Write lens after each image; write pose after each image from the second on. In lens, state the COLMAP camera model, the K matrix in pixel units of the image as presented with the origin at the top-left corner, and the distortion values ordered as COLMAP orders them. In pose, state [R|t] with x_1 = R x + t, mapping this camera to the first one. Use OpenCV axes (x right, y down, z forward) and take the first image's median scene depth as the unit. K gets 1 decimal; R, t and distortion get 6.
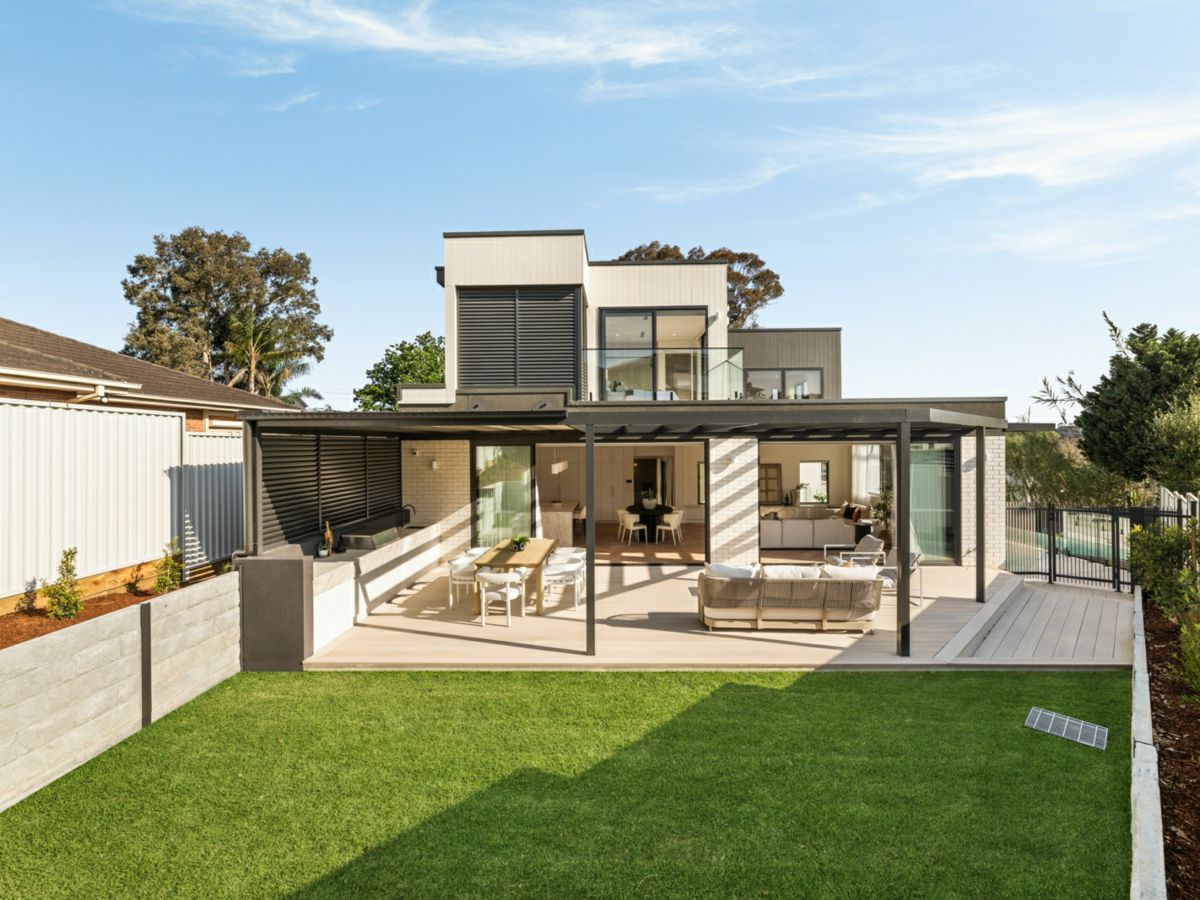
lens RADIAL K [[572.9, 0, 602.8], [0, 572.9, 439.9], [0, 0, 1]] dist [-0.002338, -0.000997]
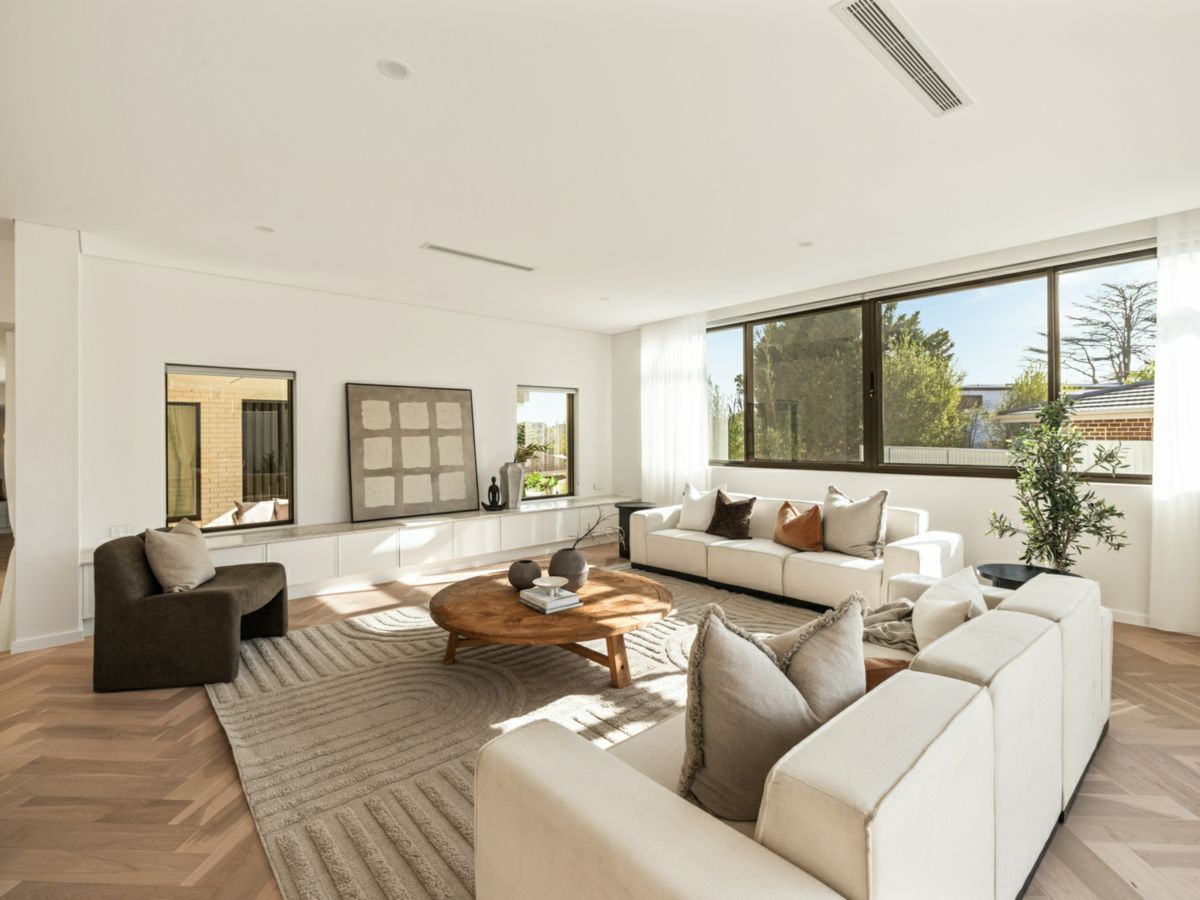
lens RADIAL K [[572.9, 0, 602.8], [0, 572.9, 439.9], [0, 0, 1]] dist [-0.002338, -0.000997]
pose [[0.729555, -0.001380, 0.683921, 0.212883], [-0.003836, 0.999974, 0.006110, 0.108320], [-0.683912, -0.007081, 0.729530, 1.095241]]
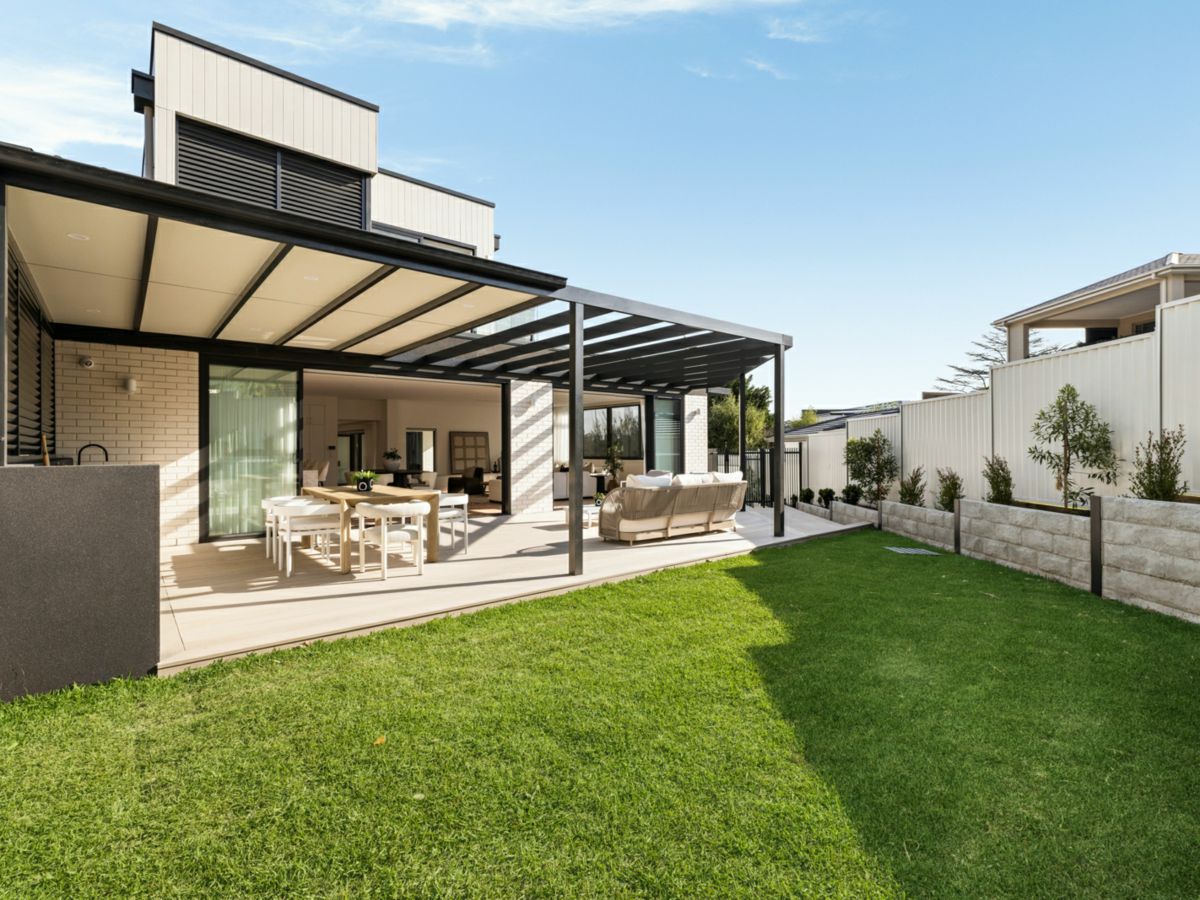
lens RADIAL K [[572.9, 0, 602.8], [0, 572.9, 439.9], [0, 0, 1]] dist [-0.002338, -0.000997]
pose [[0.735966, 0.013921, 0.676875, -0.339512], [-0.003052, 0.999847, -0.017245, 0.112428], [-0.677012, 0.010626, 0.735896, 0.205208]]
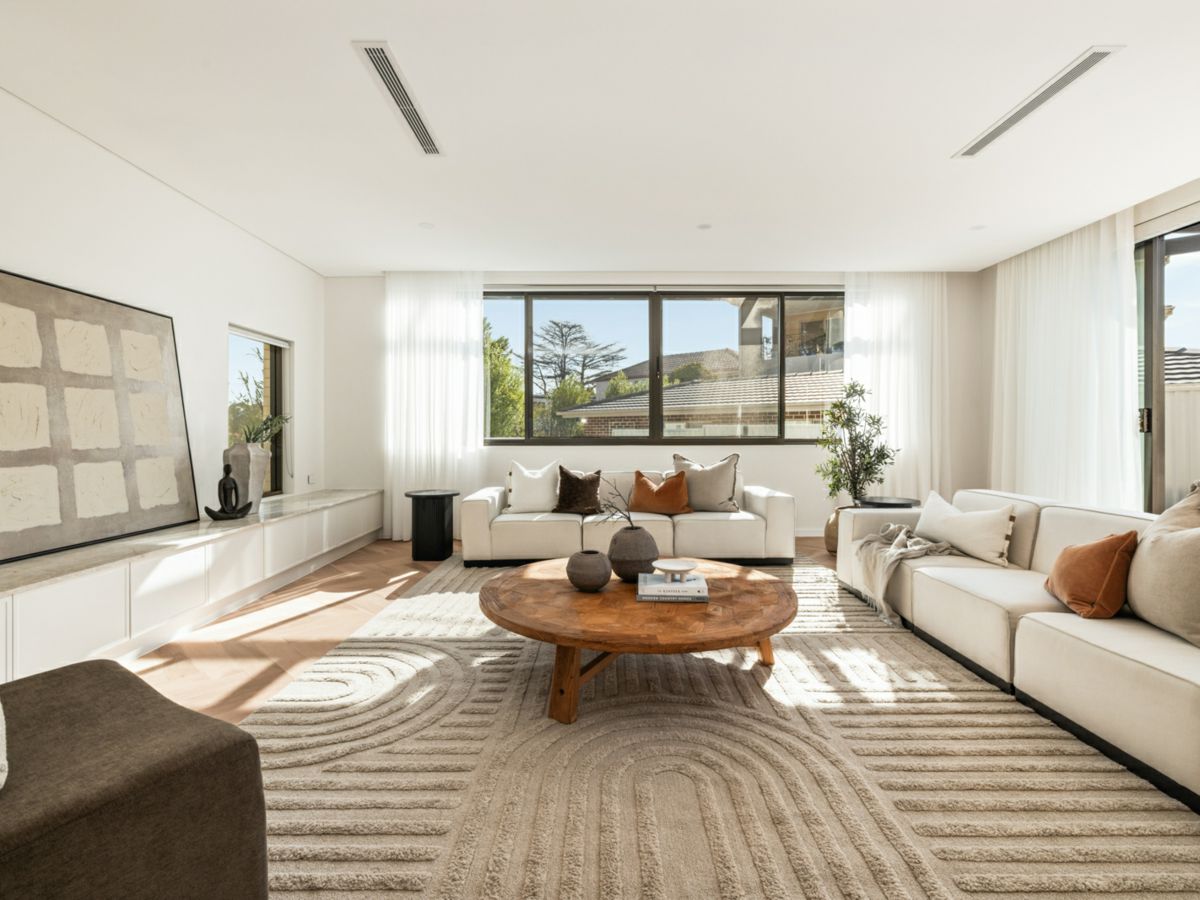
lens RADIAL K [[572.9, 0, 602.8], [0, 572.9, 439.9], [0, 0, 1]] dist [-0.002338, -0.000997]
pose [[-0.043042, 0.000296, 0.999073, 0.168818], [-0.002664, 0.999996, -0.000411, 0.131318], [-0.999070, -0.002679, -0.043041, 1.346639]]
